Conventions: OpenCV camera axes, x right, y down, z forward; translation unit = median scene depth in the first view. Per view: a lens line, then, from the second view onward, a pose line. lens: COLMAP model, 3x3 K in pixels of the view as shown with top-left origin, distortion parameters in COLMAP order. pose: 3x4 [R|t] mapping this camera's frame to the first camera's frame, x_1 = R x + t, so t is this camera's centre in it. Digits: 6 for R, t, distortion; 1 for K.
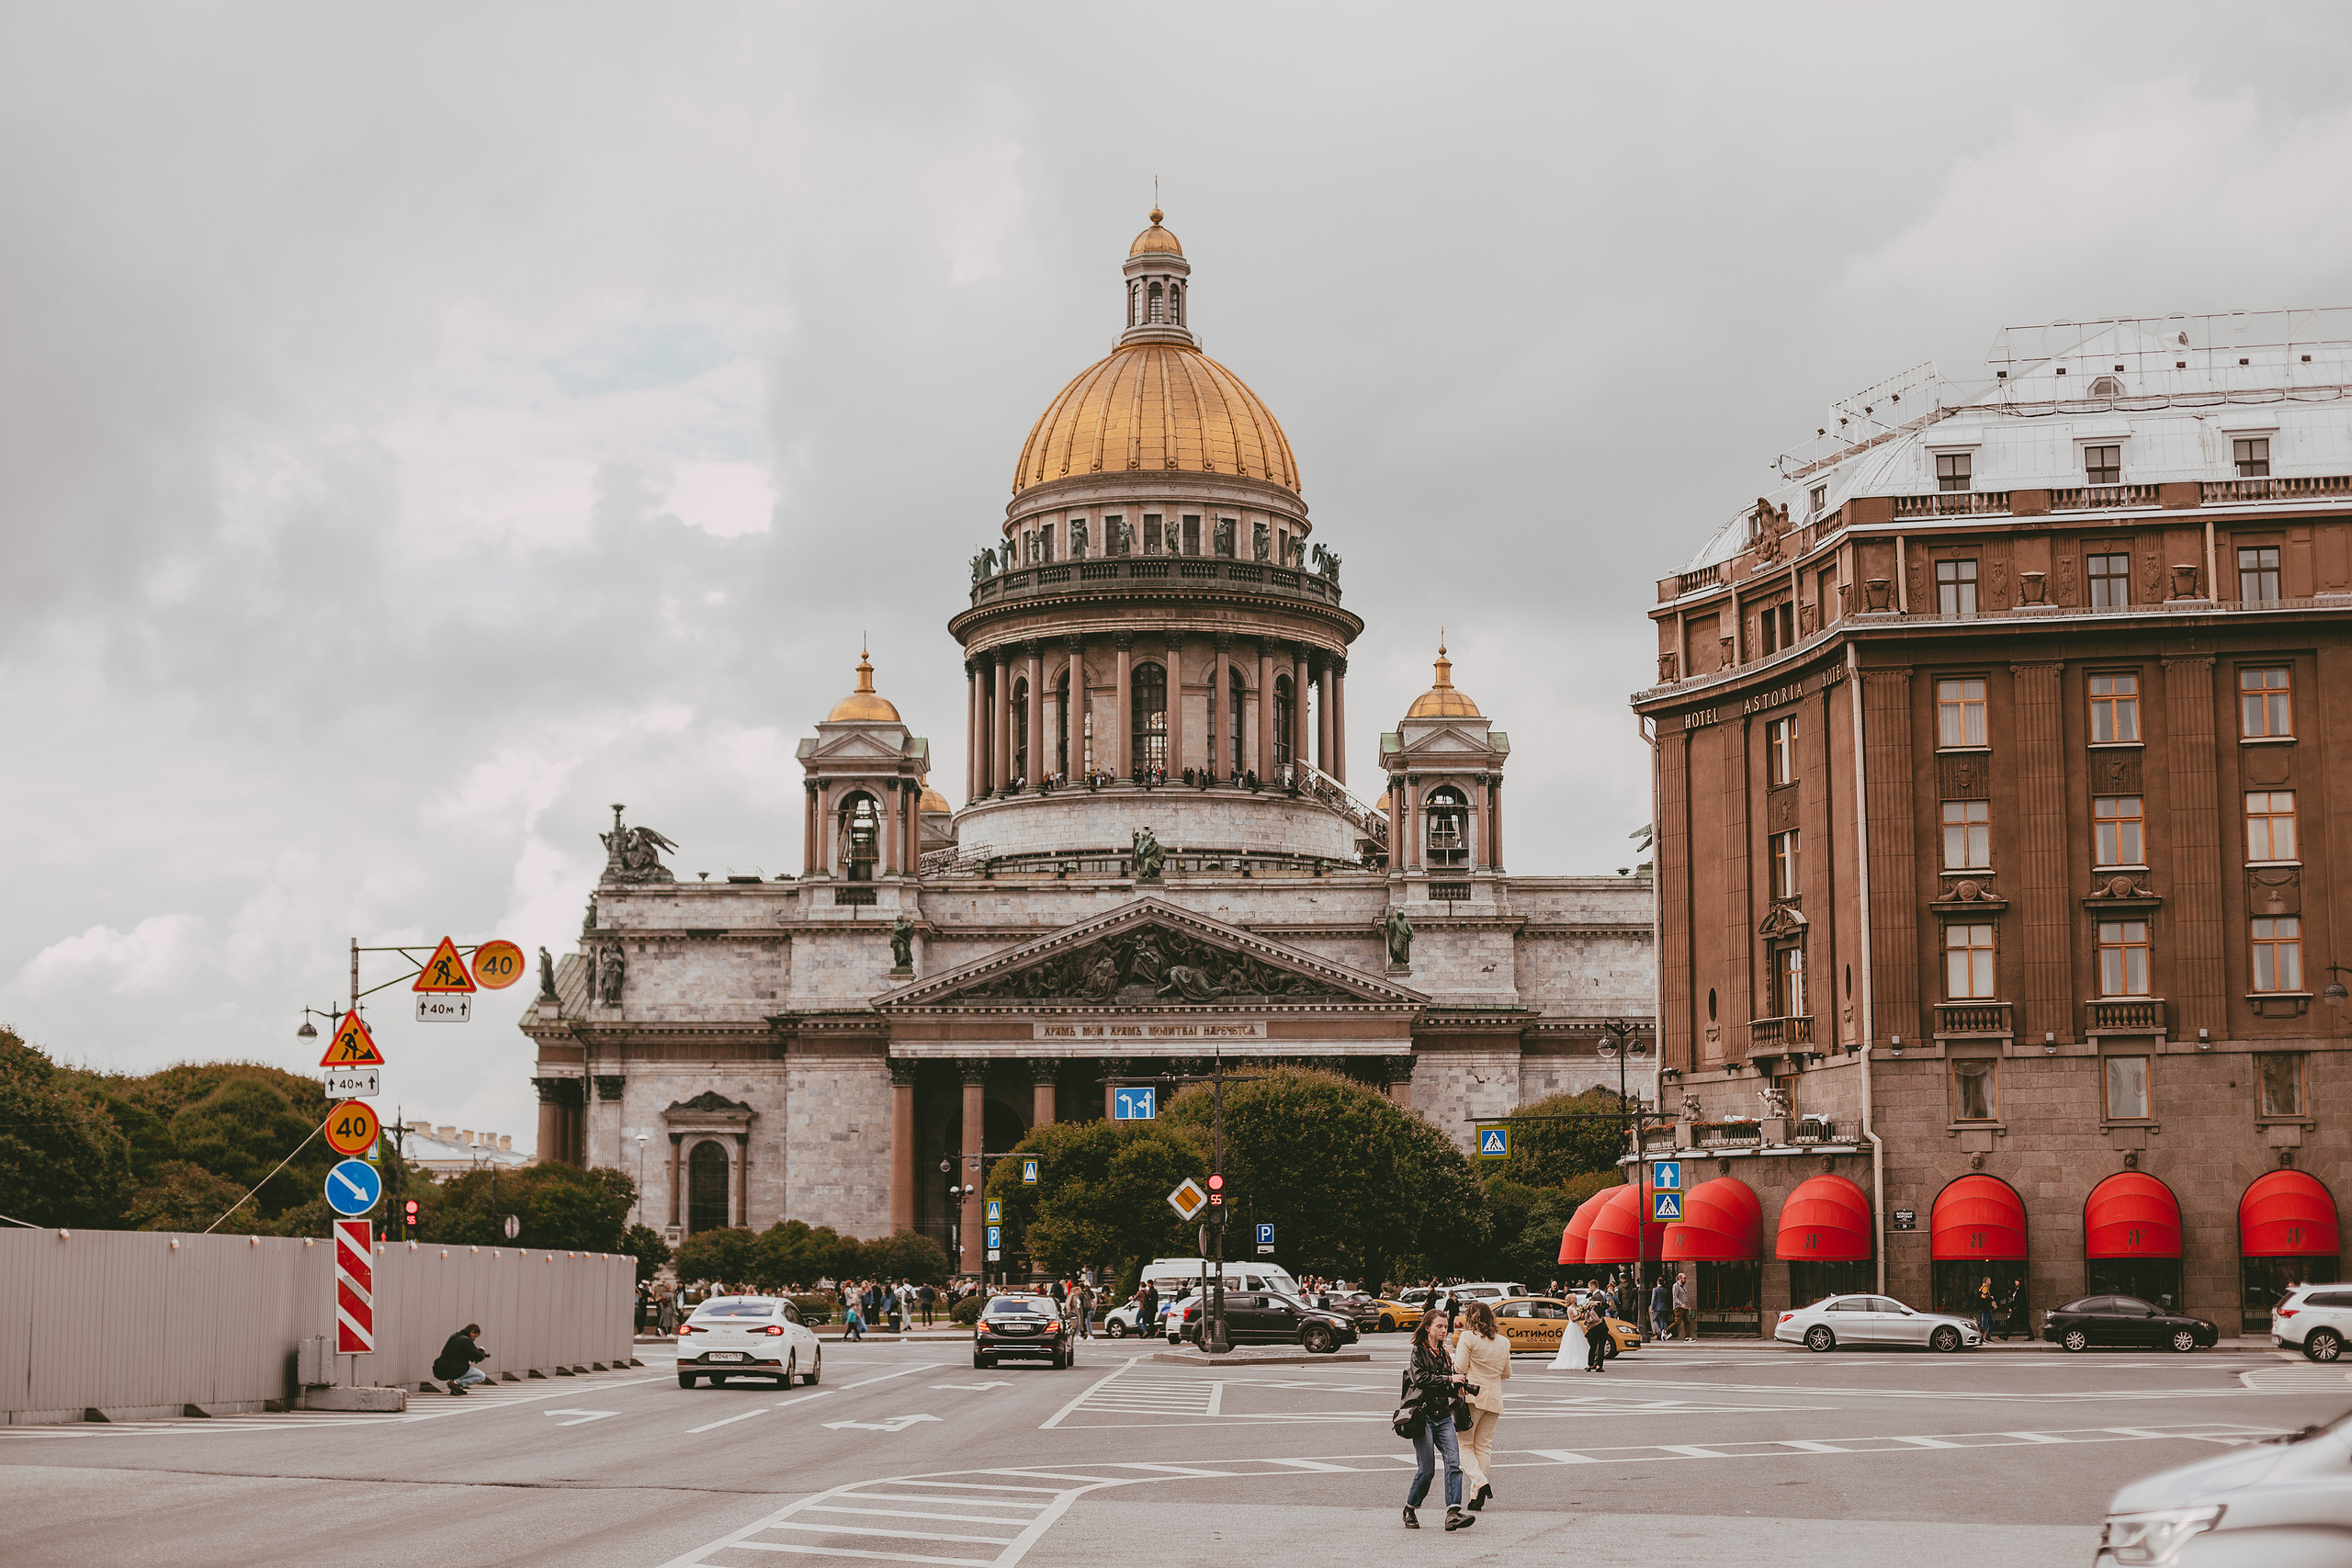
lens RADIAL K [[3446.8, 0, 1133.5], [0, 3446.8, 783.6], [0, 0, 1]] dist [-0.136552, 0.092221]
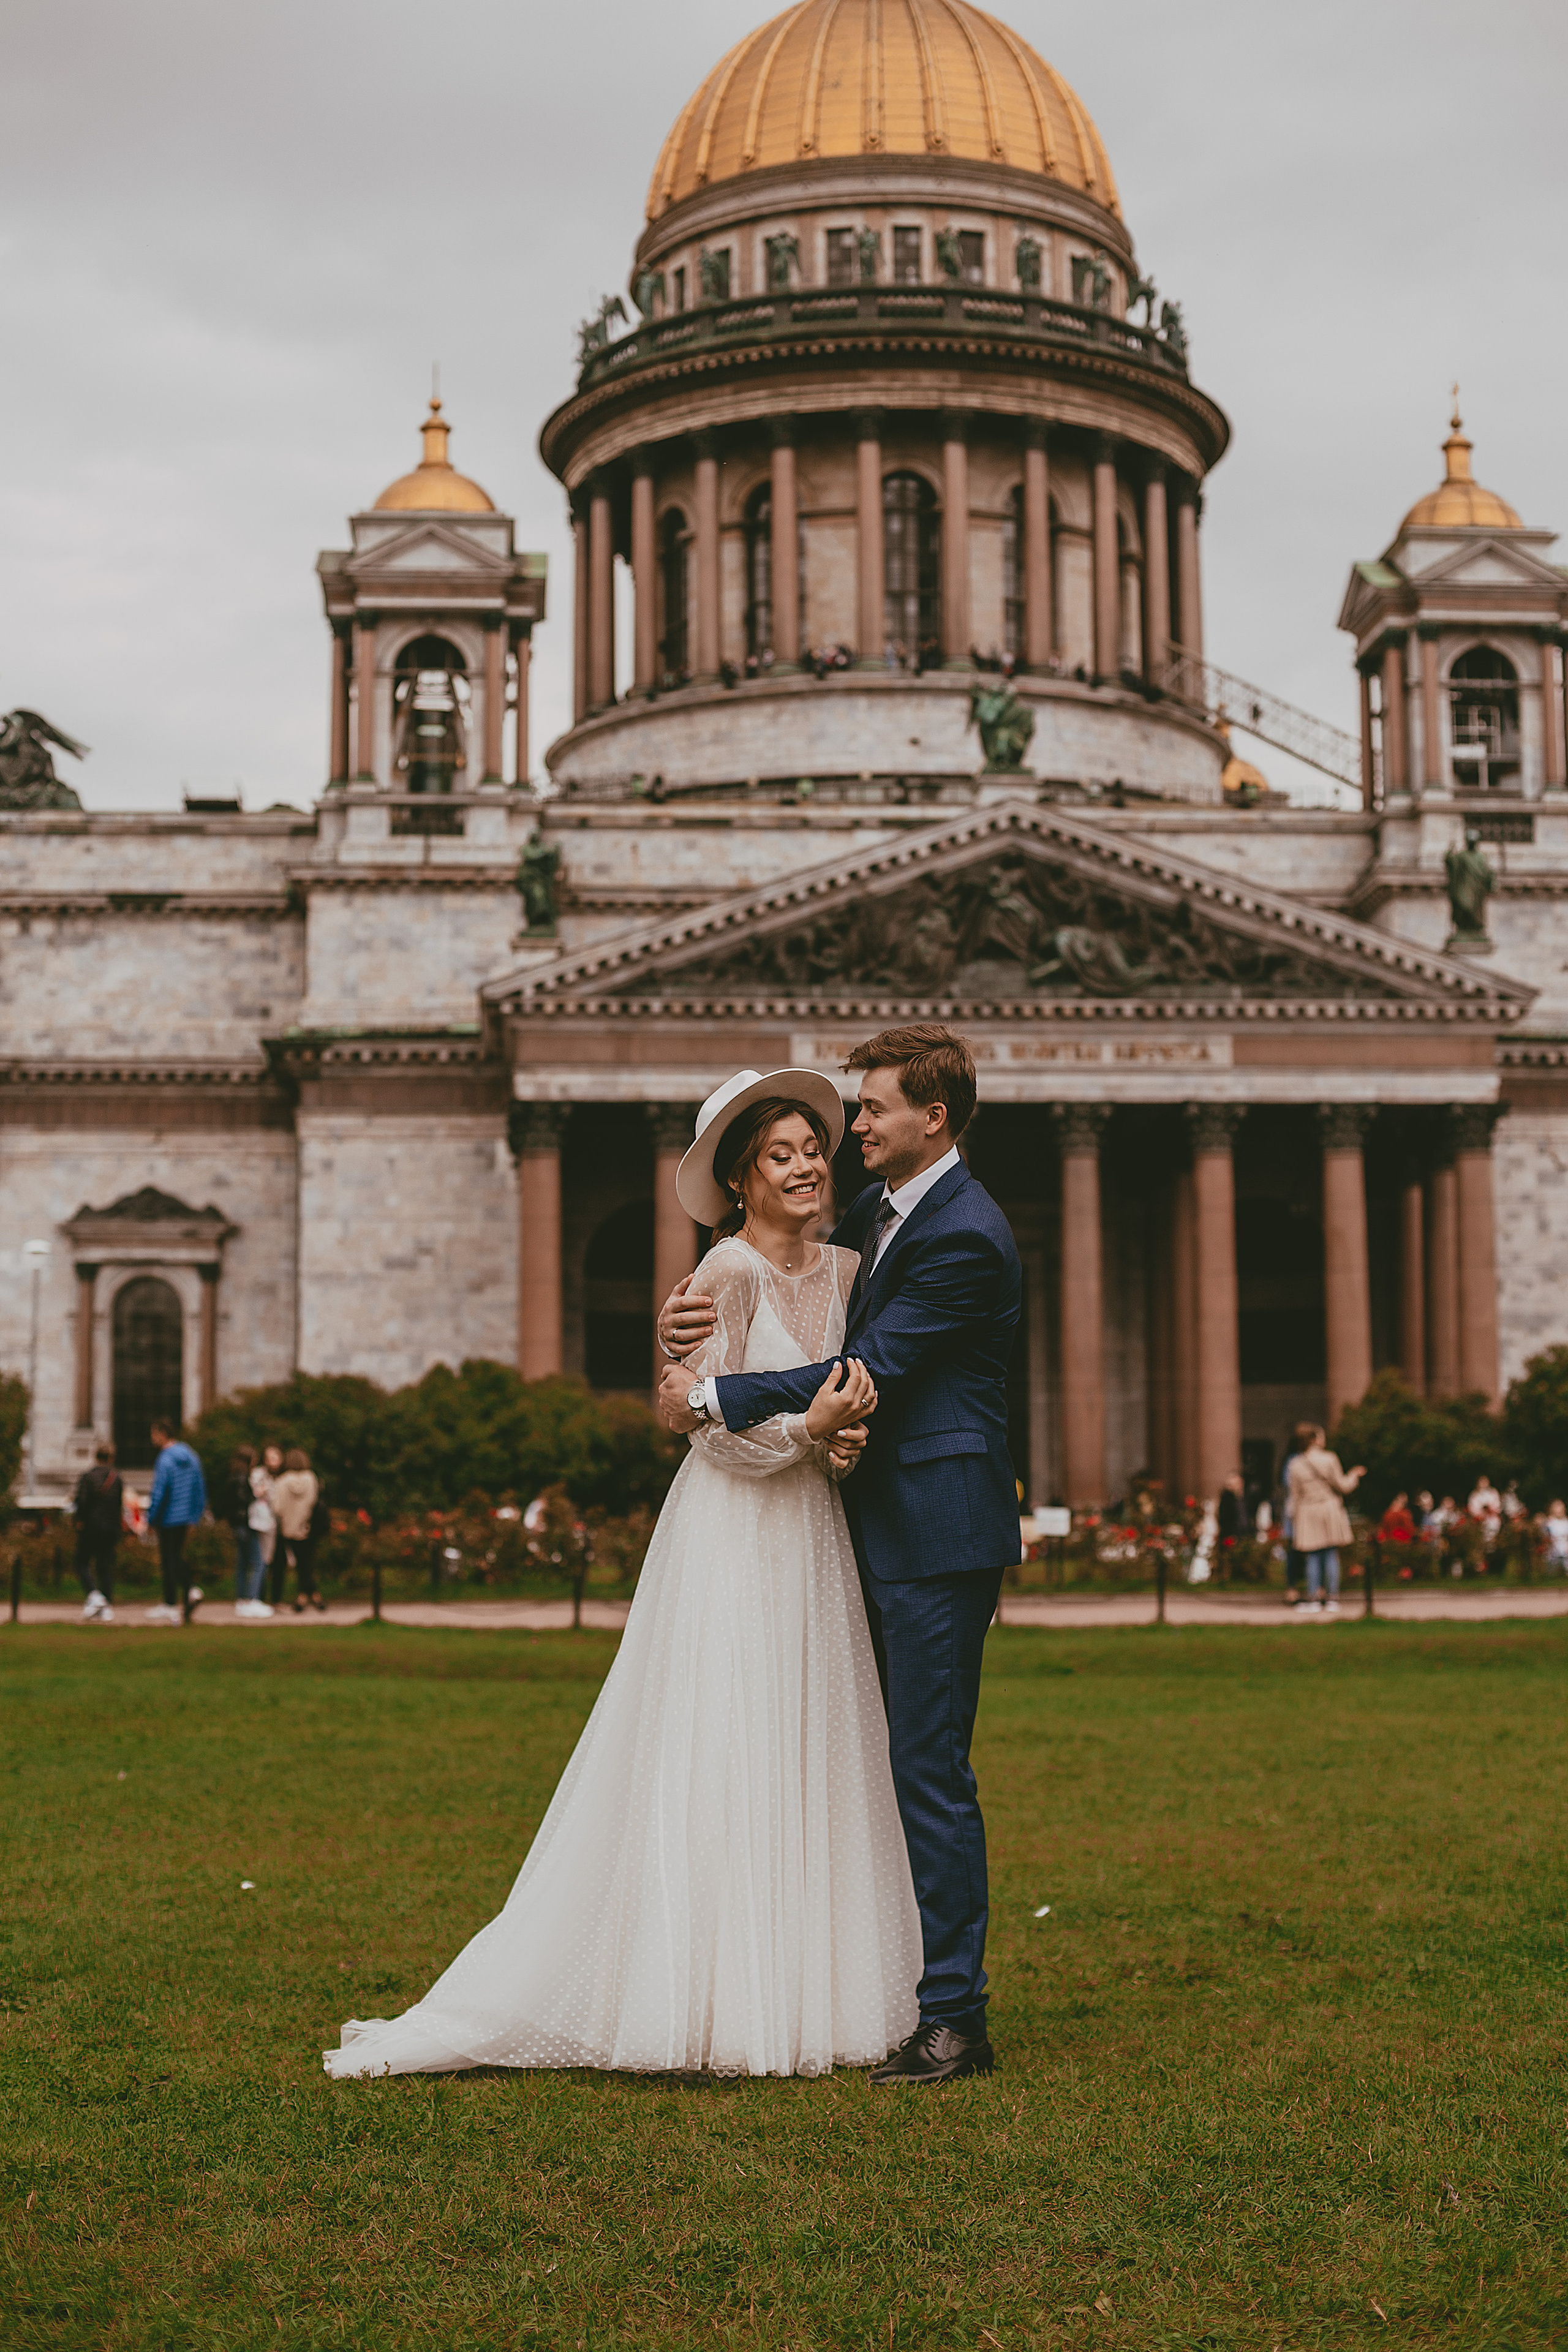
lens RADIAL K [[3447.1, 0, 782.0], [0, 3447.1, 1206.4], [0, 0, 1]] dist [-0.136552, 0.092221]
pose [[0.995098, 0.005700, 0.098734, -0.077233], [-0.009997, 0.999021, 0.043087, 0.068575], [-0.098392, -0.043862, 0.994181, 0.447927]]
